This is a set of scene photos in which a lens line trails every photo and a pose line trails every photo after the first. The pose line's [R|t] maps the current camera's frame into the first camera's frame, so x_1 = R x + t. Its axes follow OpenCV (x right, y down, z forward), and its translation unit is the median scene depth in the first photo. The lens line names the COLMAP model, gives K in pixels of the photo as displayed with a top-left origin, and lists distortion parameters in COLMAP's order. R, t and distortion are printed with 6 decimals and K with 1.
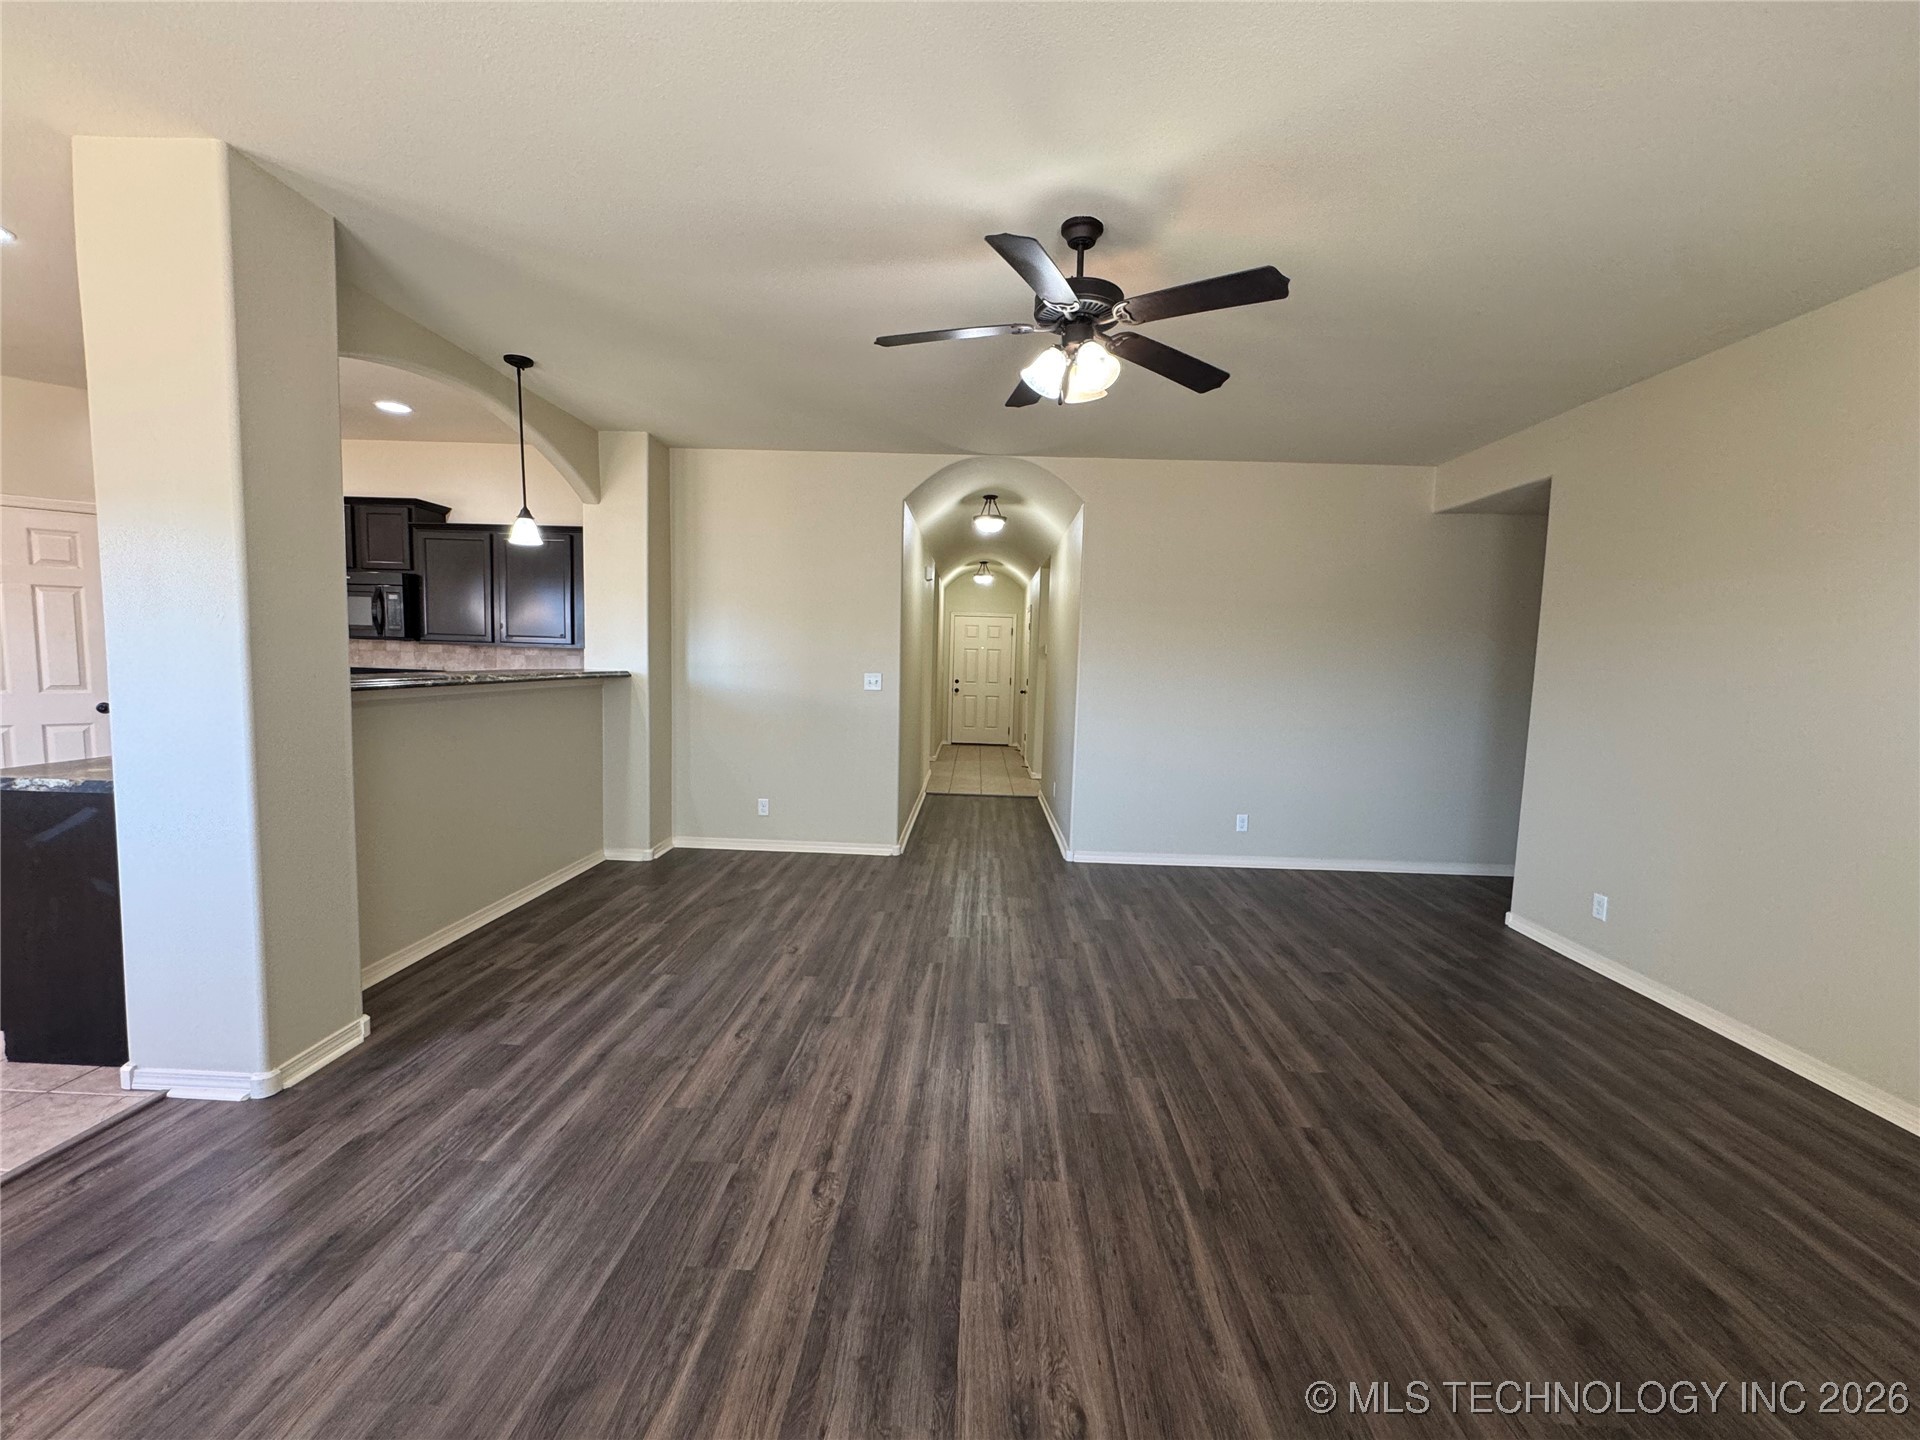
lens RADIAL K [[764.6, 0, 959.3], [0, 764.6, 717.9], [0, 0, 1]] dist [-0.003052, 0.001168]
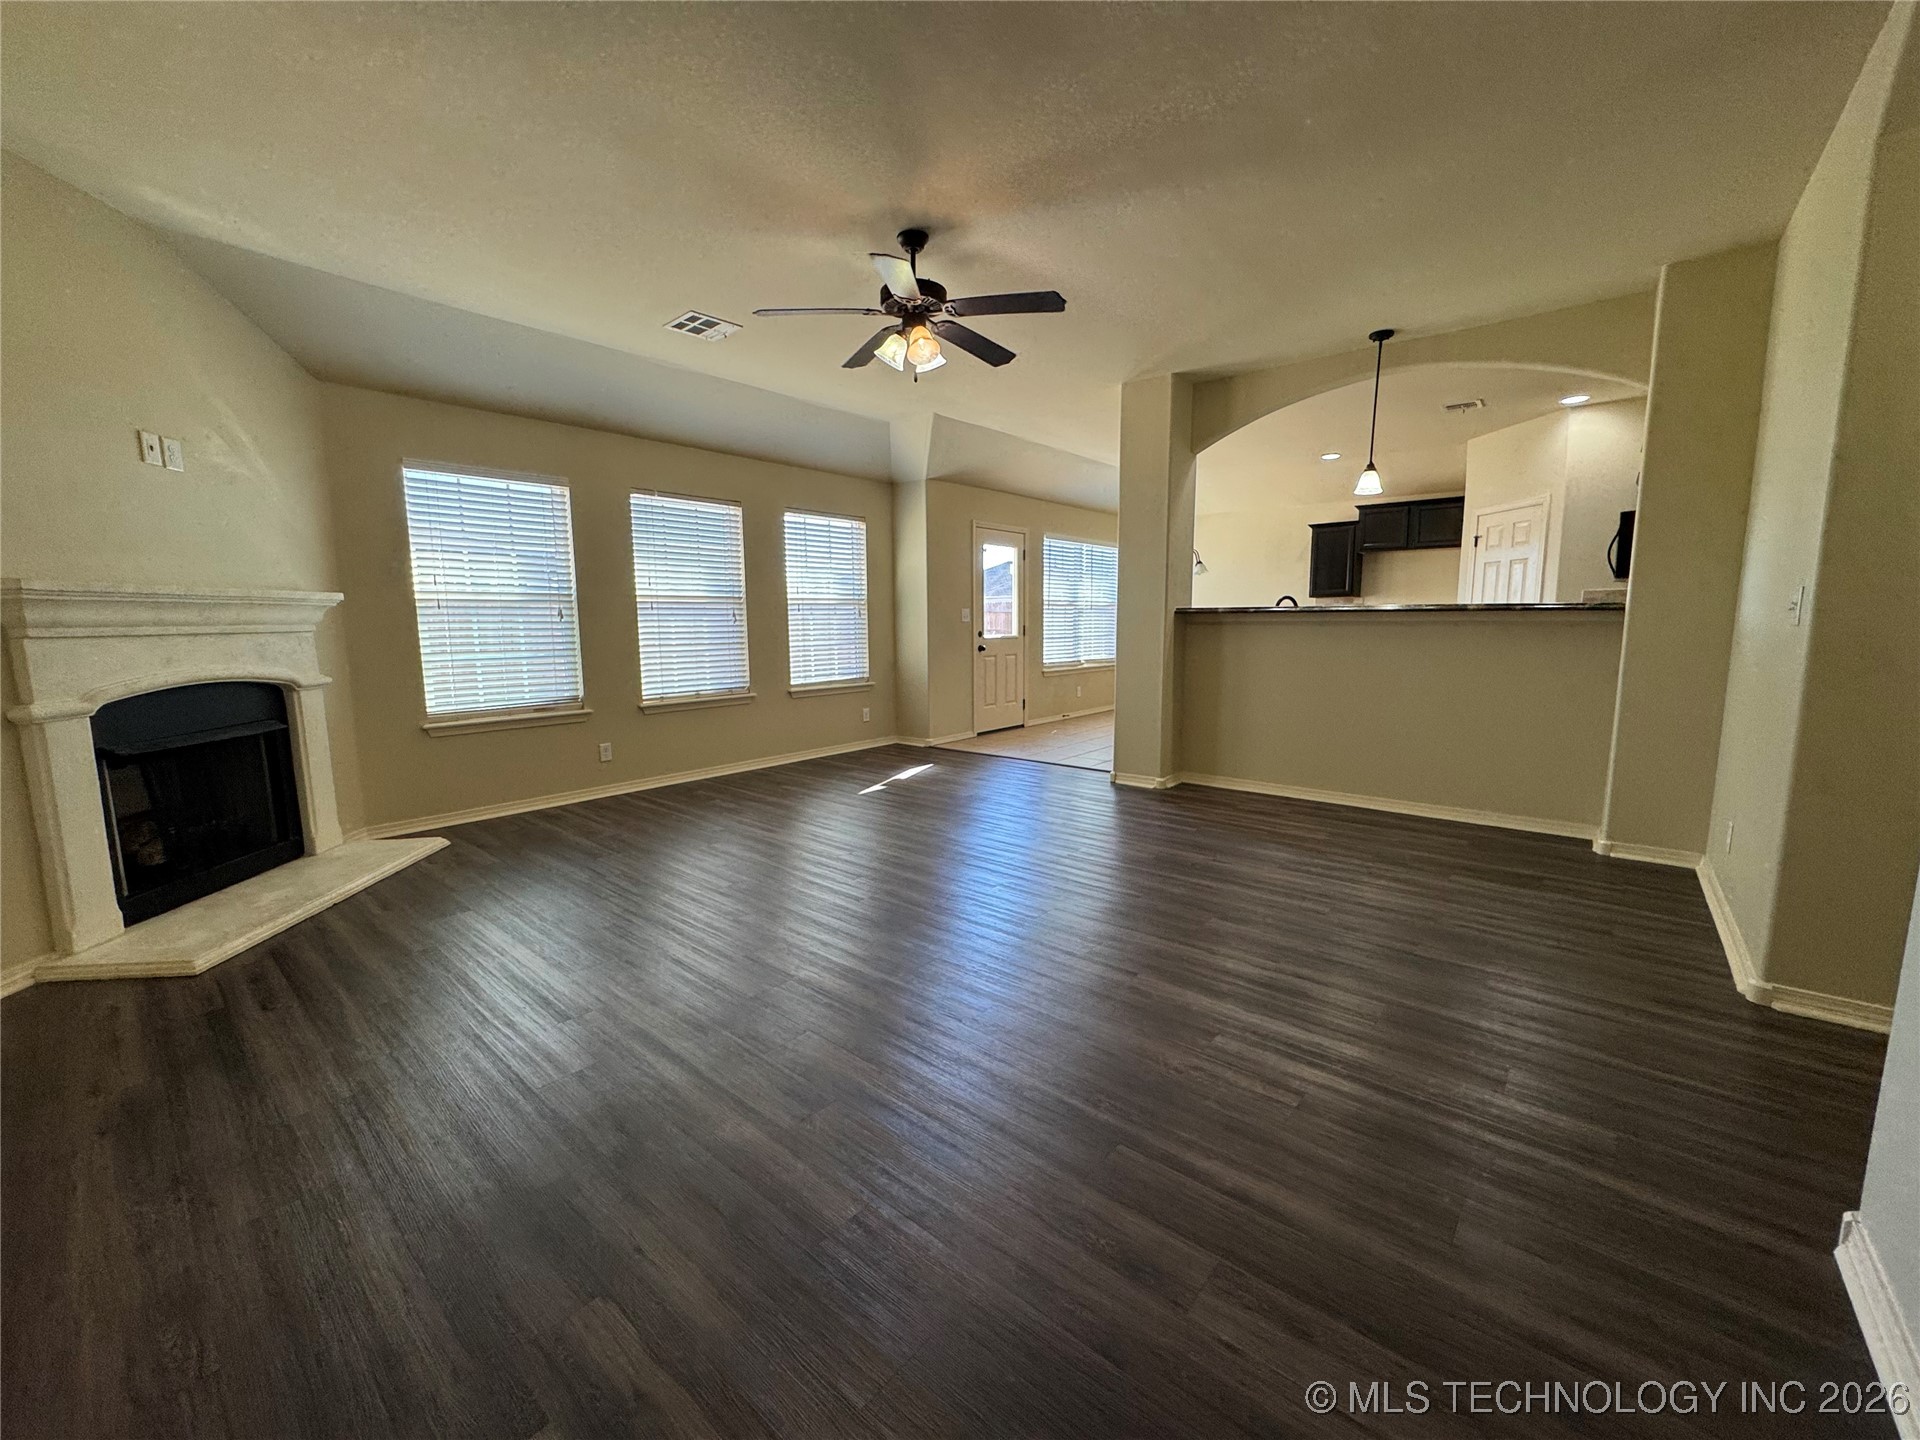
lens RADIAL K [[764.6, 0, 961.0], [0, 764.6, 711.2], [0, 0, 1]] dist [-0.003052, 0.001168]
pose [[-0.620543, 0.068863, -0.781143, 0.958617], [-0.075356, 0.986290, 0.146812, -0.027740], [0.780543, 0.149967, -0.606846, 1.590296]]
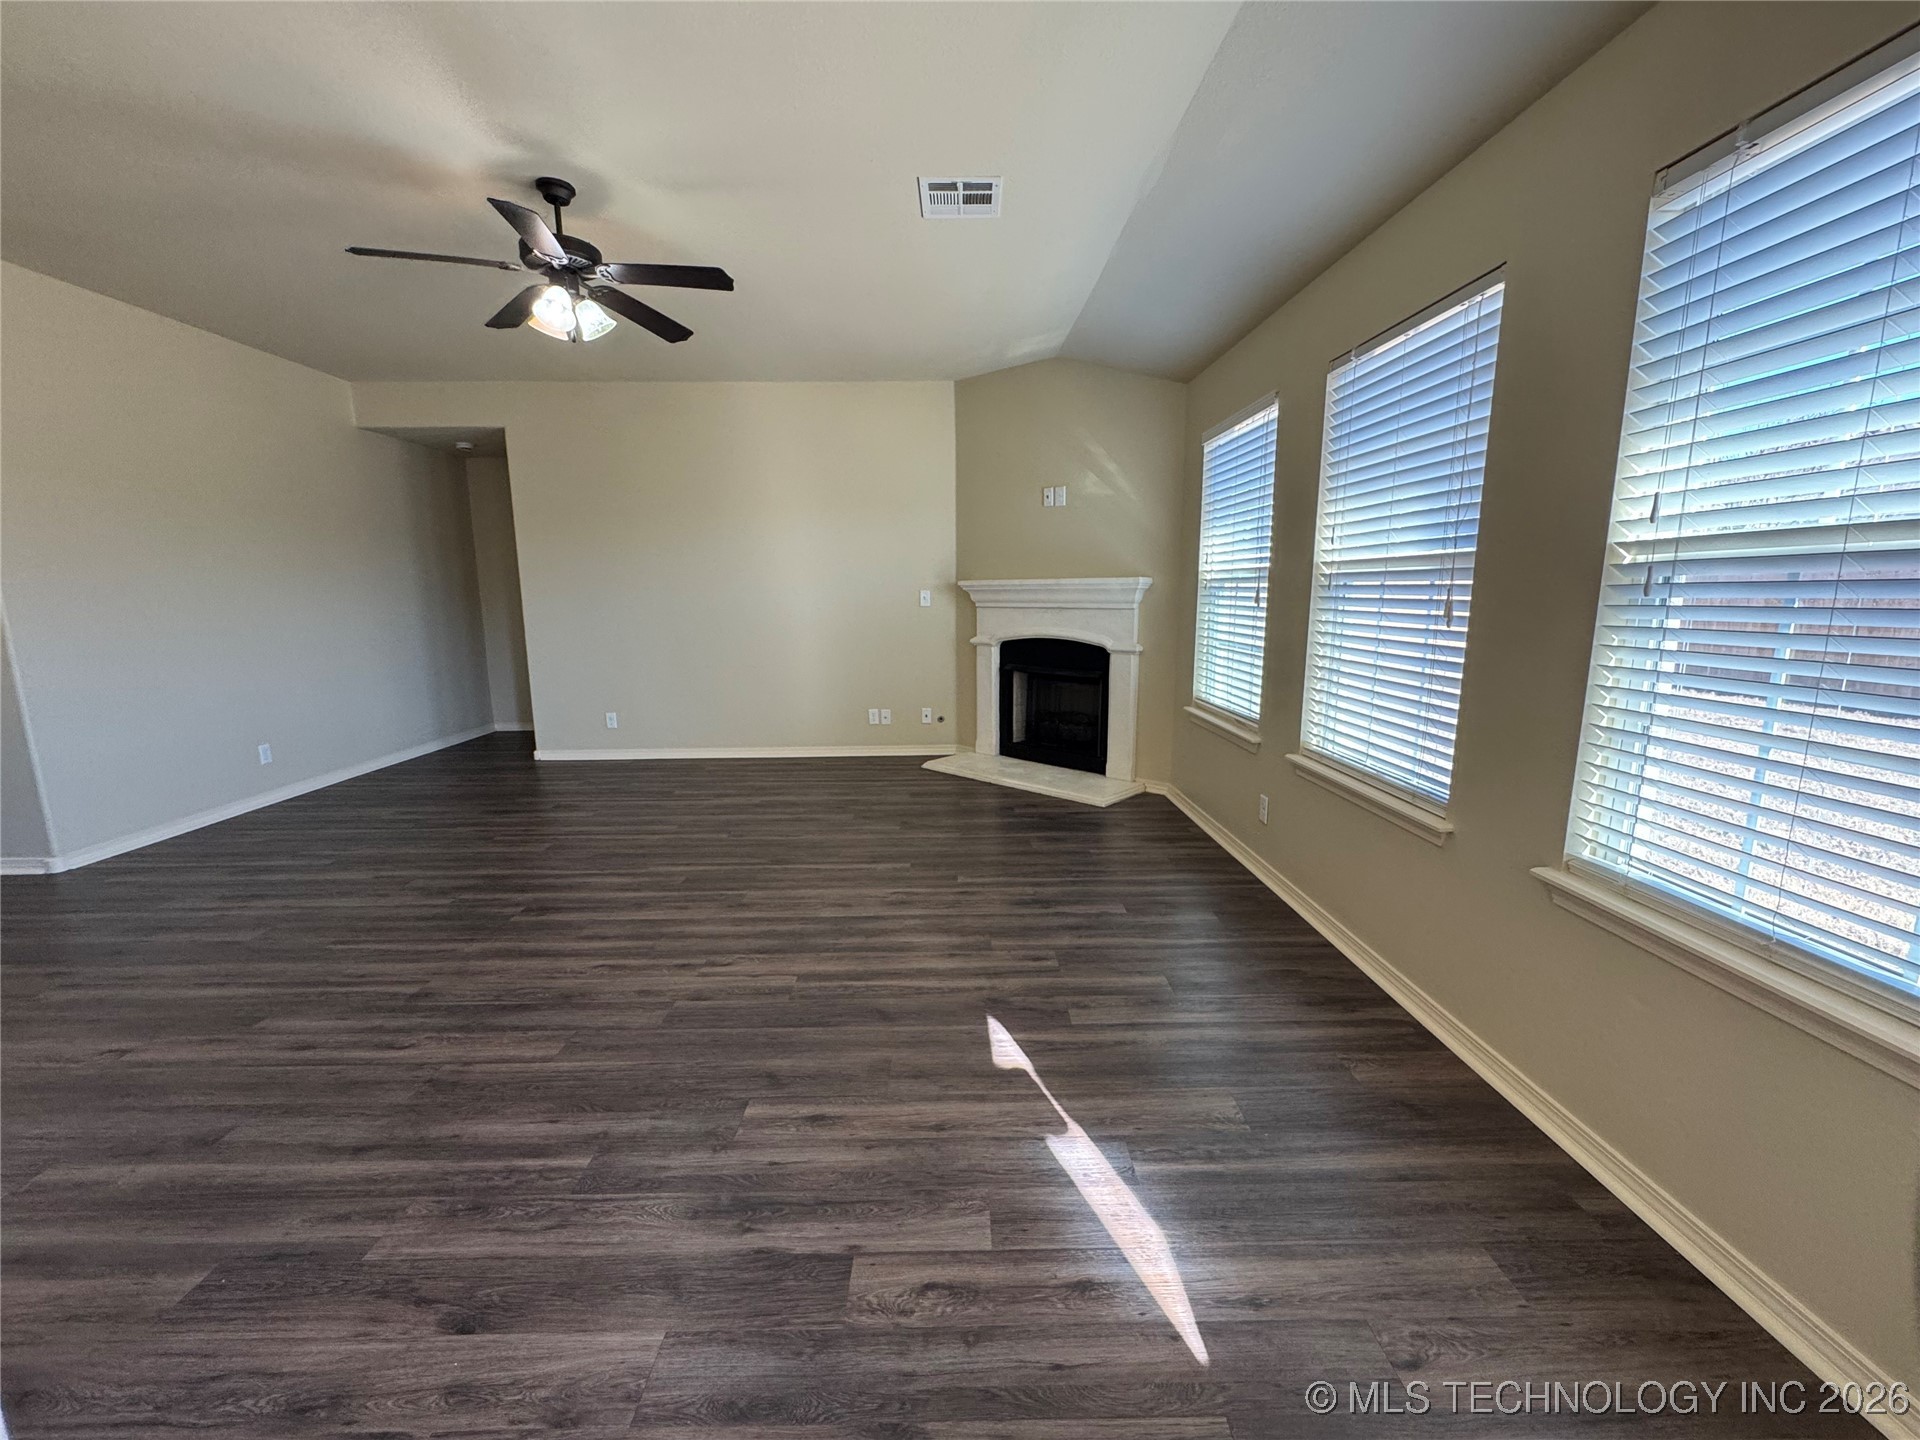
lens RADIAL K [[764.6, 0, 960.2], [0, 764.6, 724.0], [0, 0, 1]] dist [-0.003052, 0.001168]
pose [[-0.055270, -0.202948, 0.977628, -0.947835], [0.086238, 0.974496, 0.207173, -0.018868], [-0.994740, 0.095759, -0.036359, 0.401167]]
